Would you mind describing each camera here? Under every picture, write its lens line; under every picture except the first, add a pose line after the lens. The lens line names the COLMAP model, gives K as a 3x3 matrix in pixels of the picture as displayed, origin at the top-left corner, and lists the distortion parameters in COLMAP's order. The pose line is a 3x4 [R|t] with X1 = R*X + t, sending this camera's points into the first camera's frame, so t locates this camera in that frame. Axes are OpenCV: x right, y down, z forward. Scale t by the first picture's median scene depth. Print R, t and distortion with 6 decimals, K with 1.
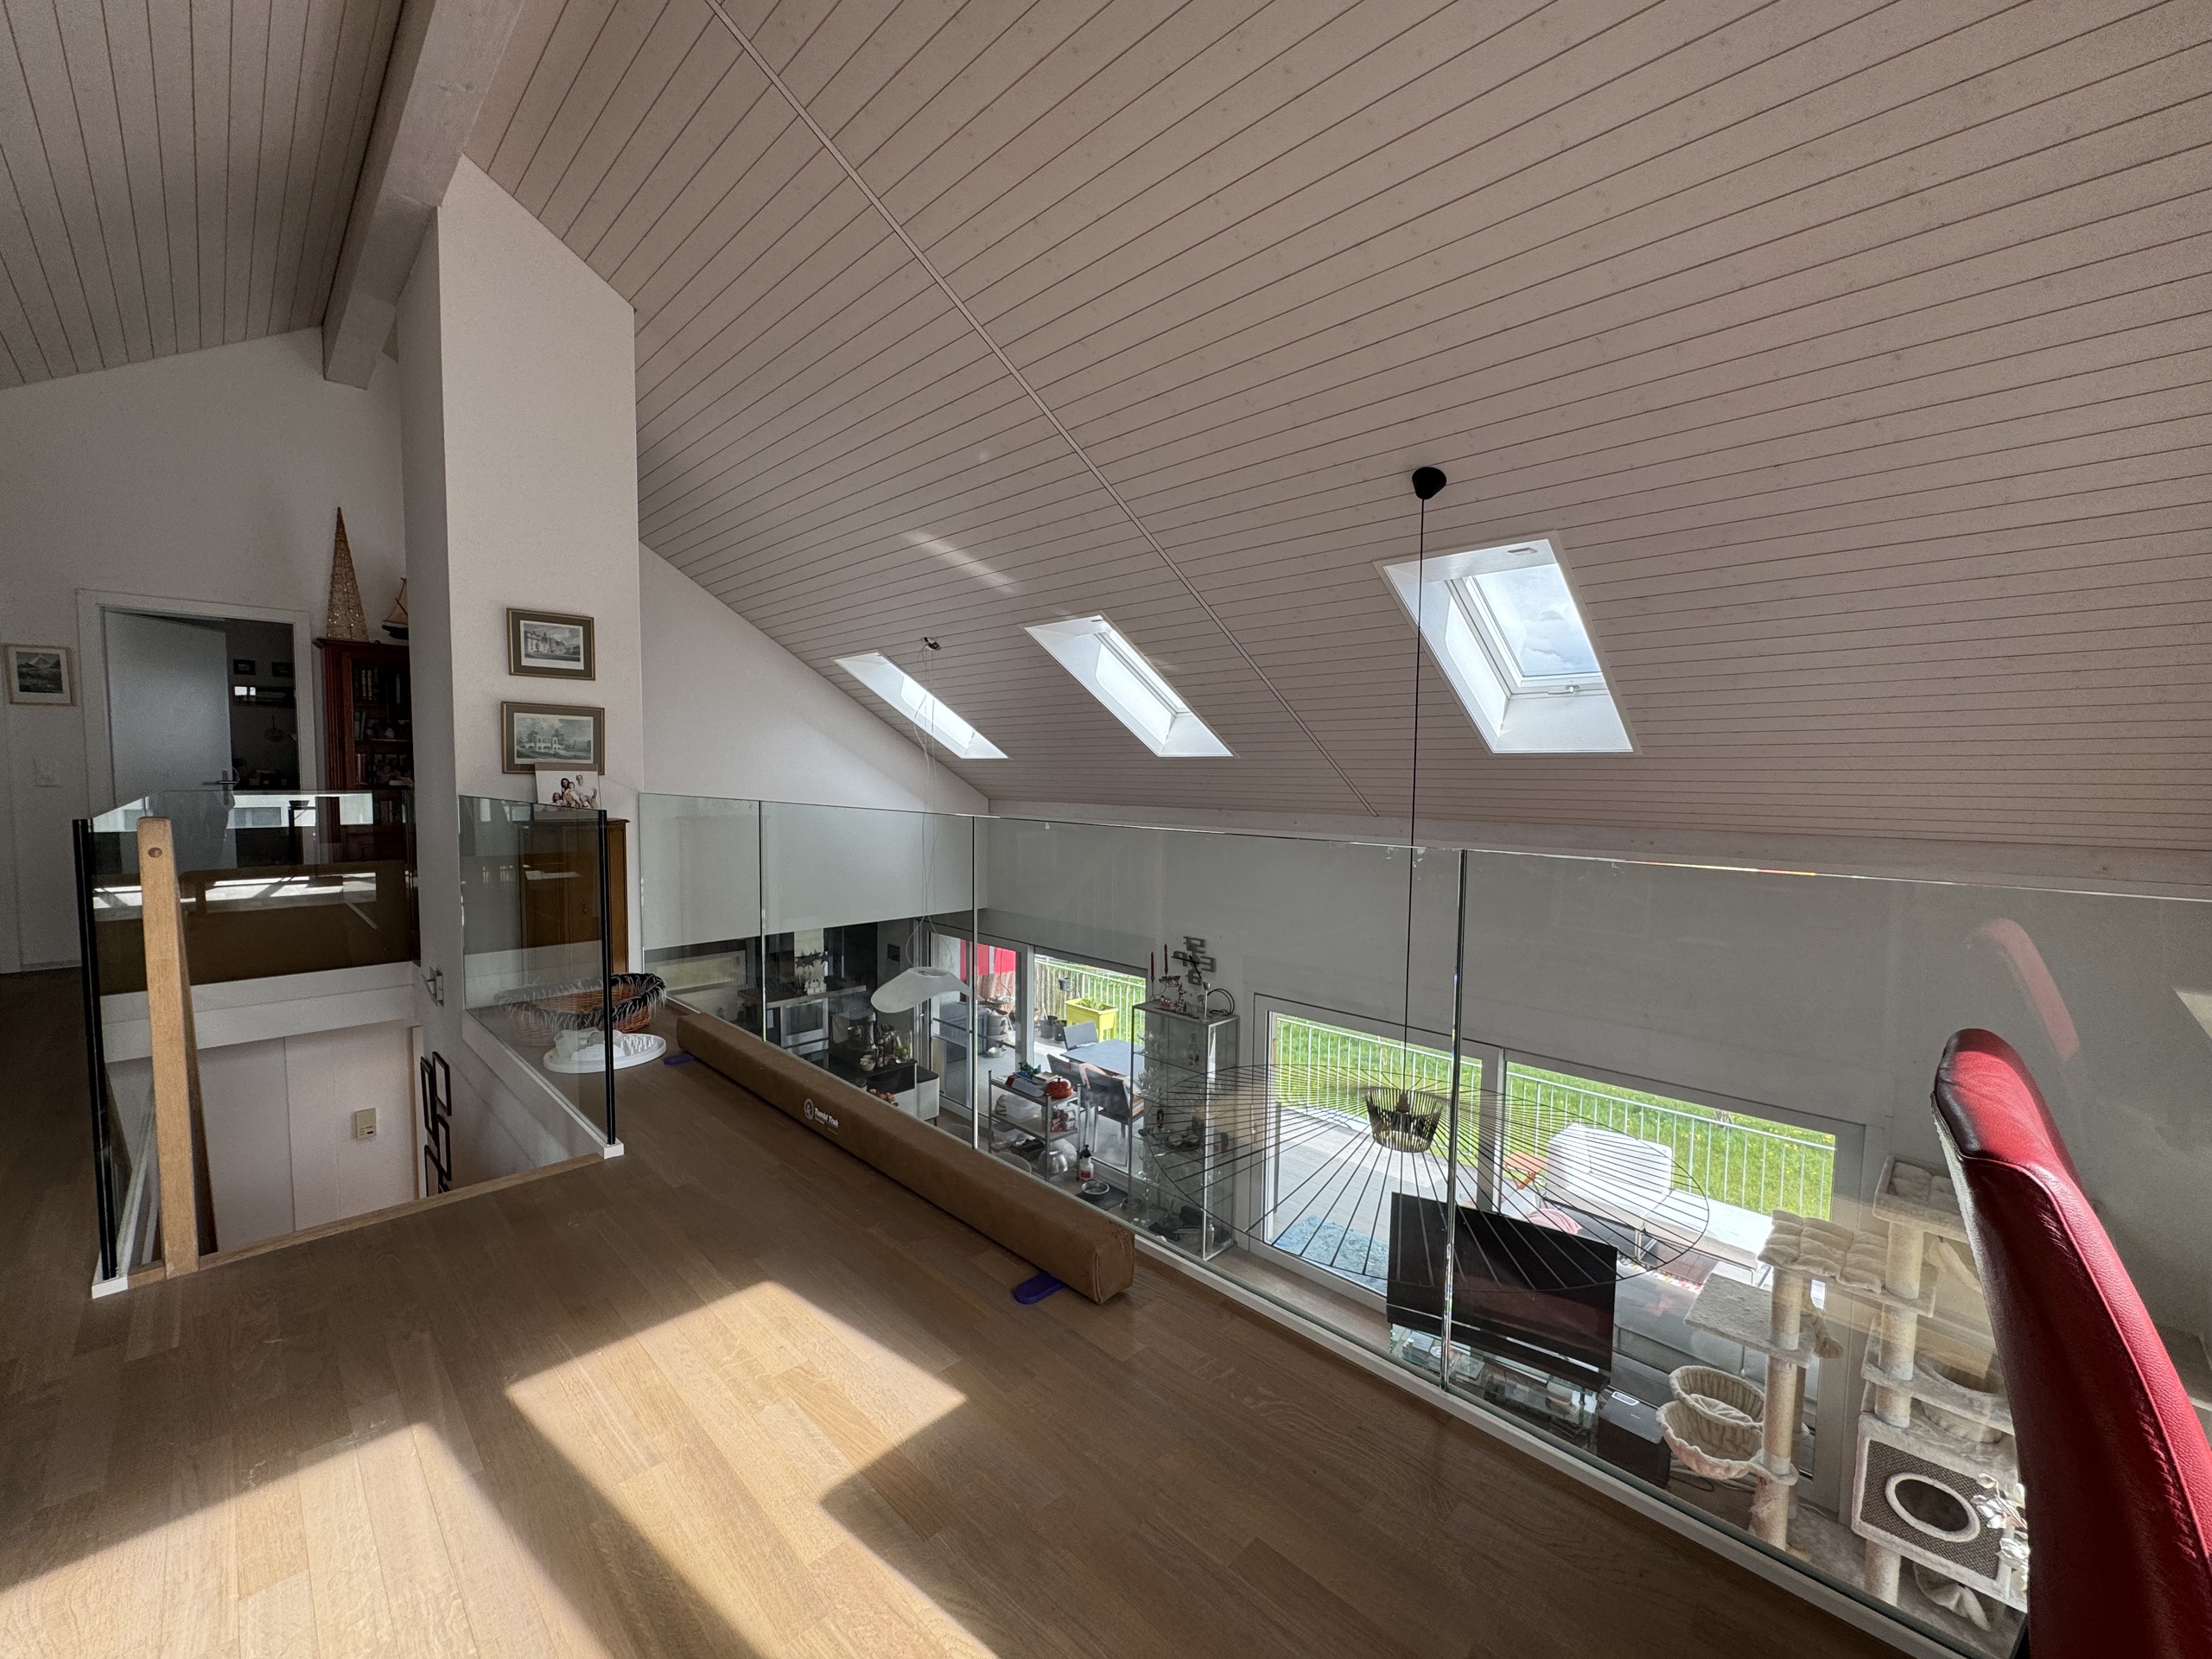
lens RADIAL K [[882.4, 0, 1105.5], [0, 882.4, 828.3], [0, 0, 1]] dist [-0.002610, 0.000997]
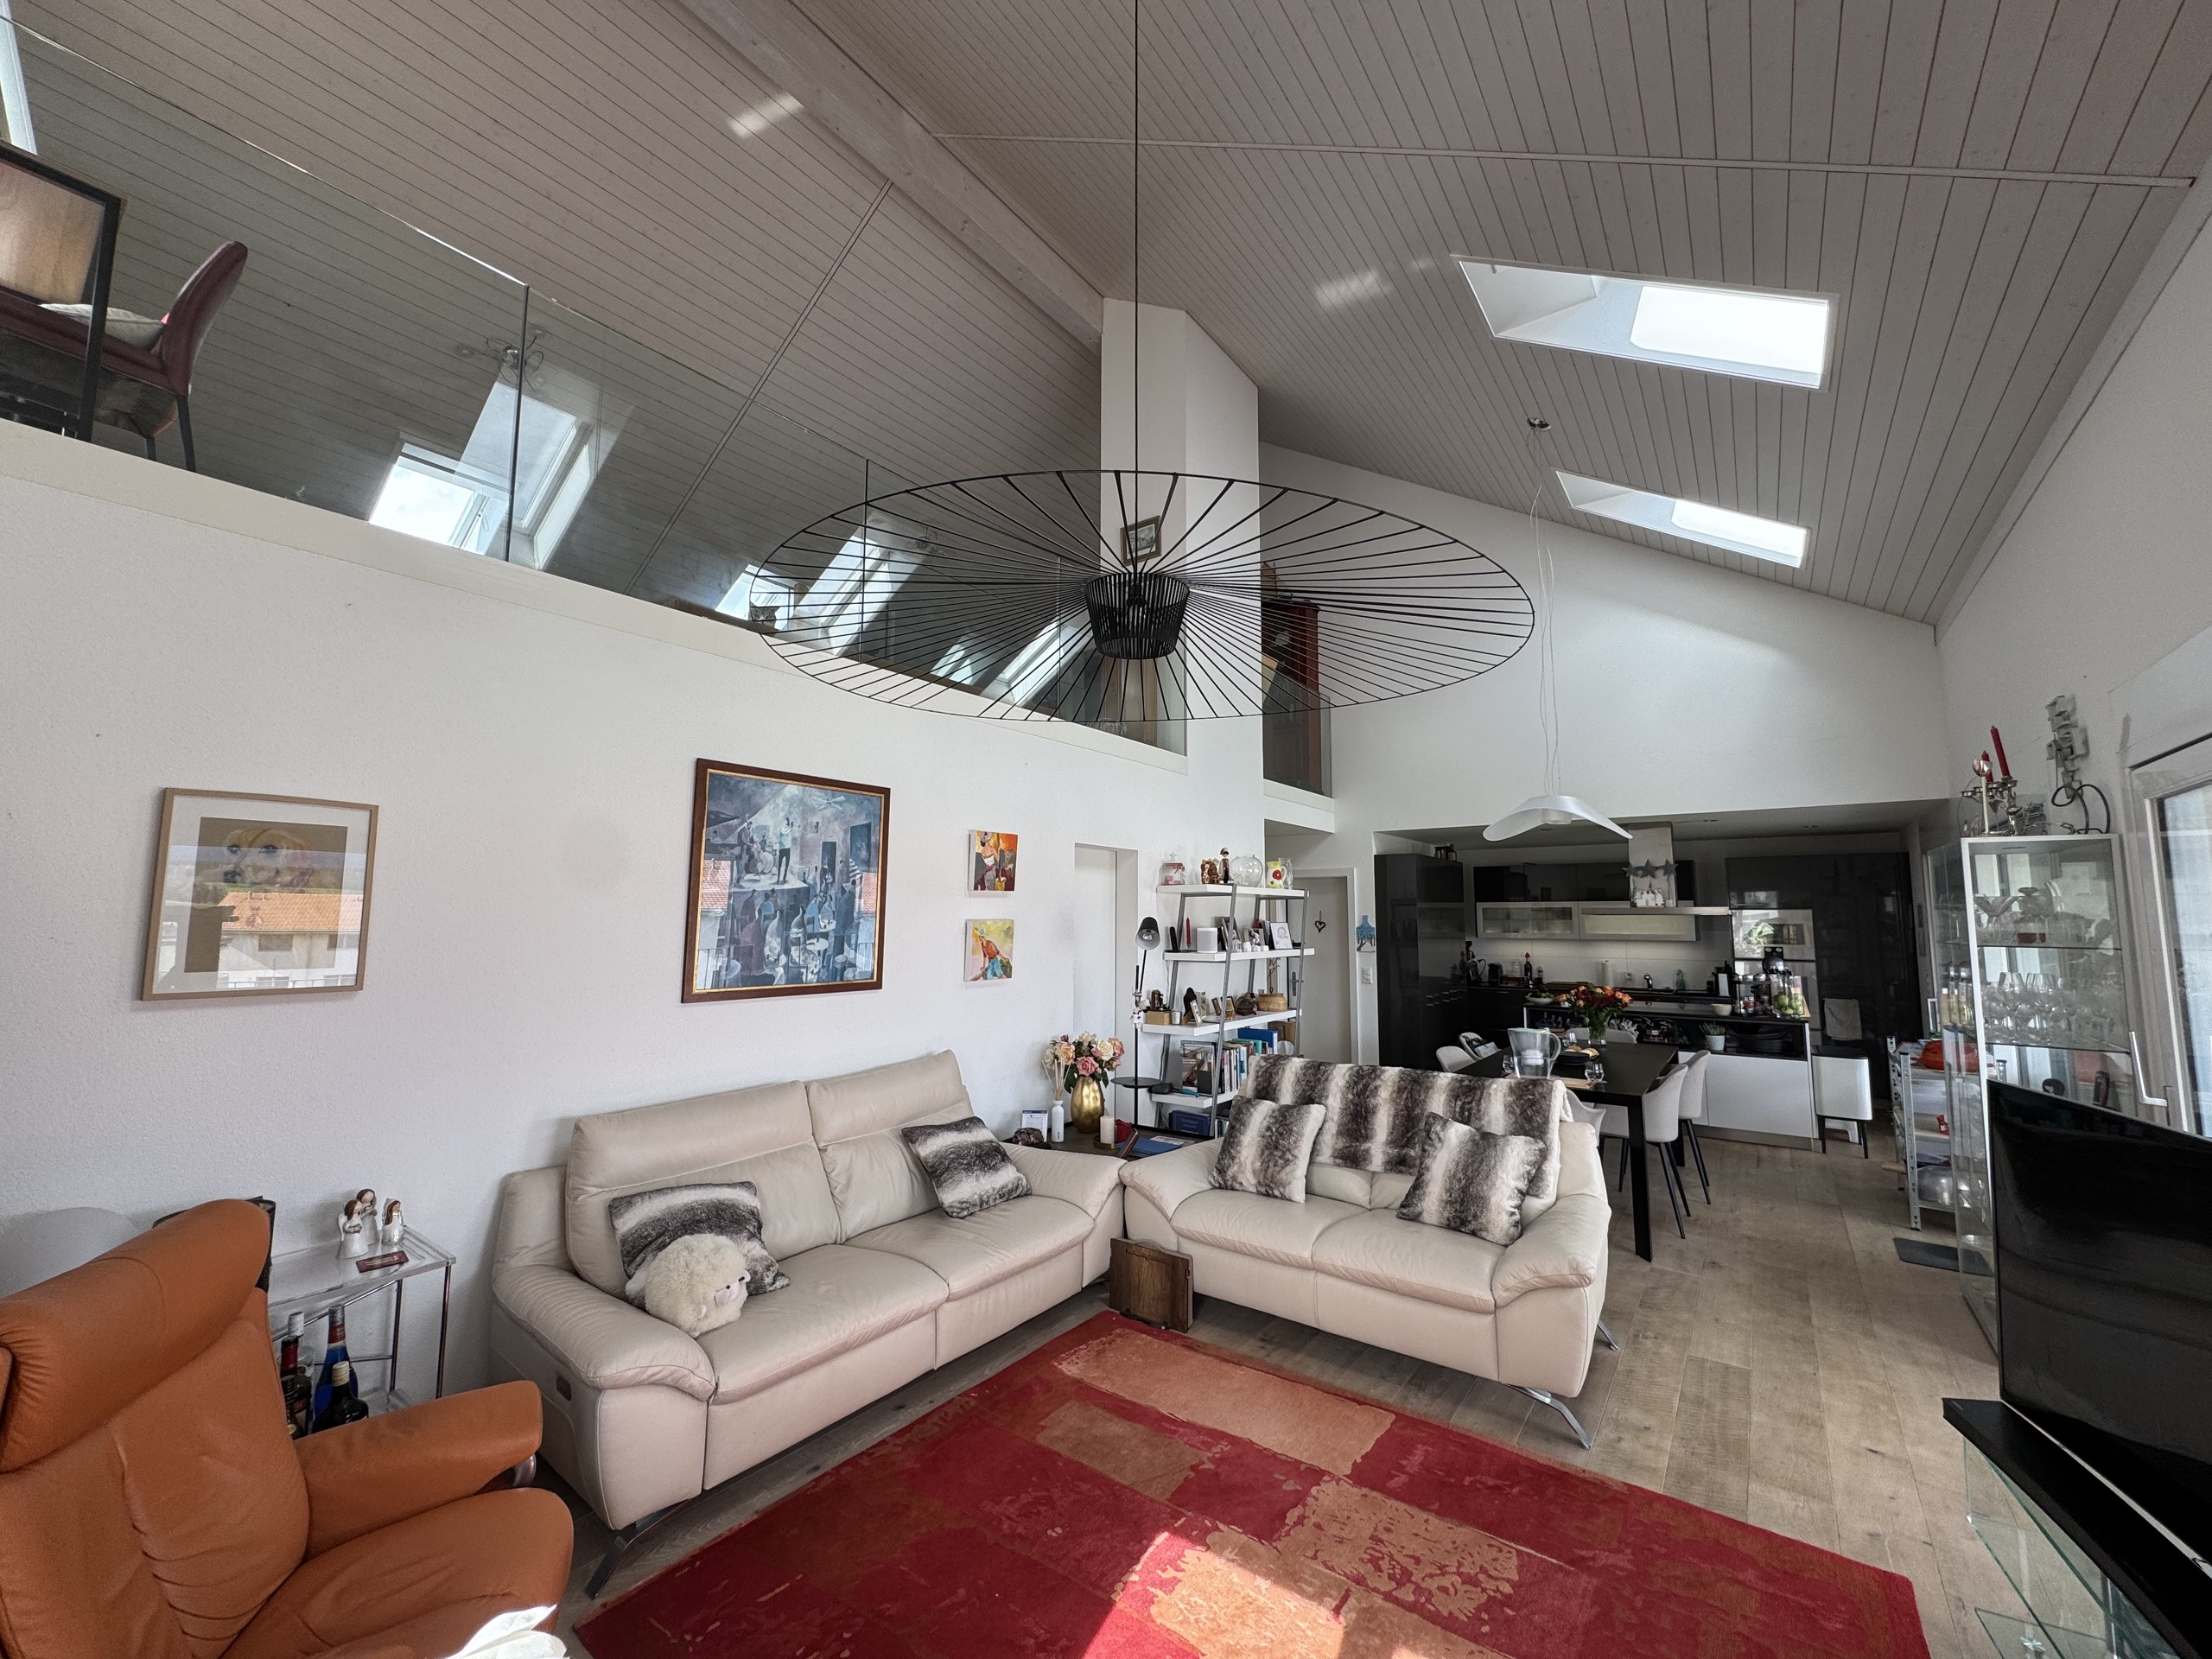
lens RADIAL K [[882.4, 0, 1105.5], [0, 882.4, 828.3], [0, 0, 1]] dist [-0.002610, 0.000997]
pose [[0.135699, -0.111301, -0.984478, 0.602381], [-0.062575, 0.990723, -0.120632, 0.344211], [0.988772, 0.077973, 0.127476, 0.527343]]
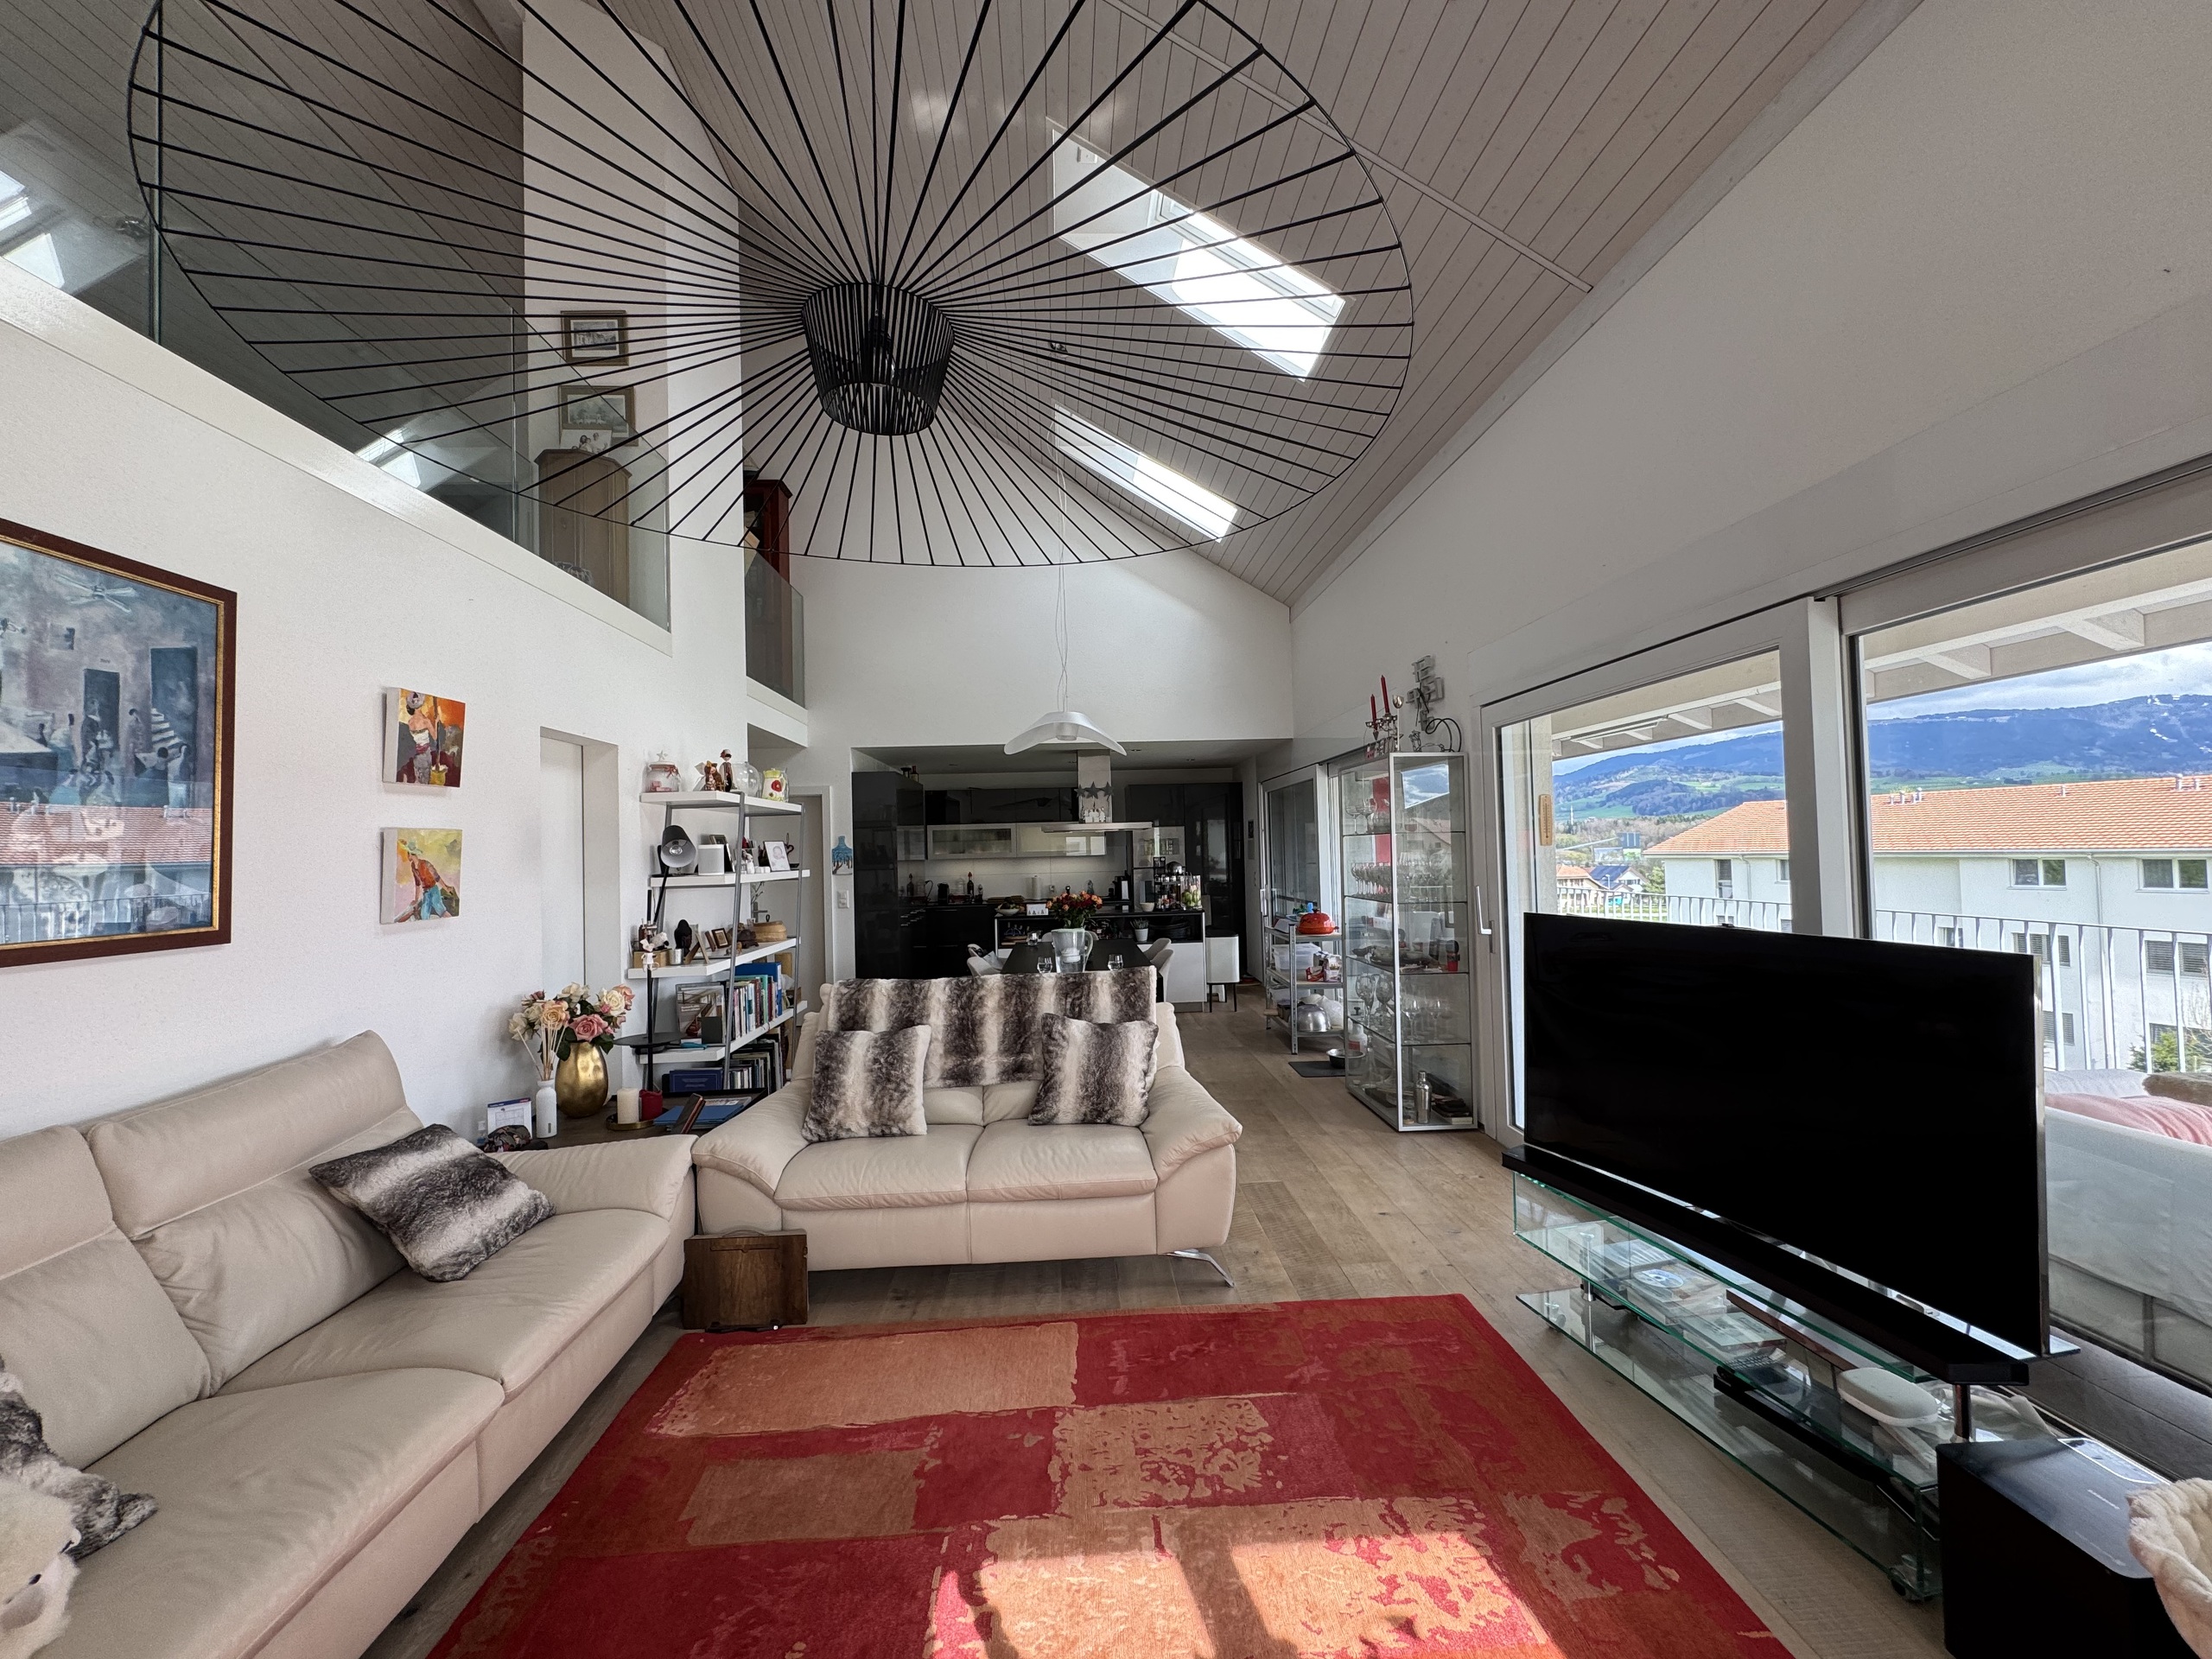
lens RADIAL K [[882.4, 0, 1105.5], [0, 882.4, 828.3], [0, 0, 1]] dist [-0.002610, 0.000997]
pose [[0.736307, -0.046343, -0.675059, 0.451483], [-0.007595, 0.997023, -0.076730, 0.371348], [0.676605, 0.061624, 0.733763, 0.429354]]
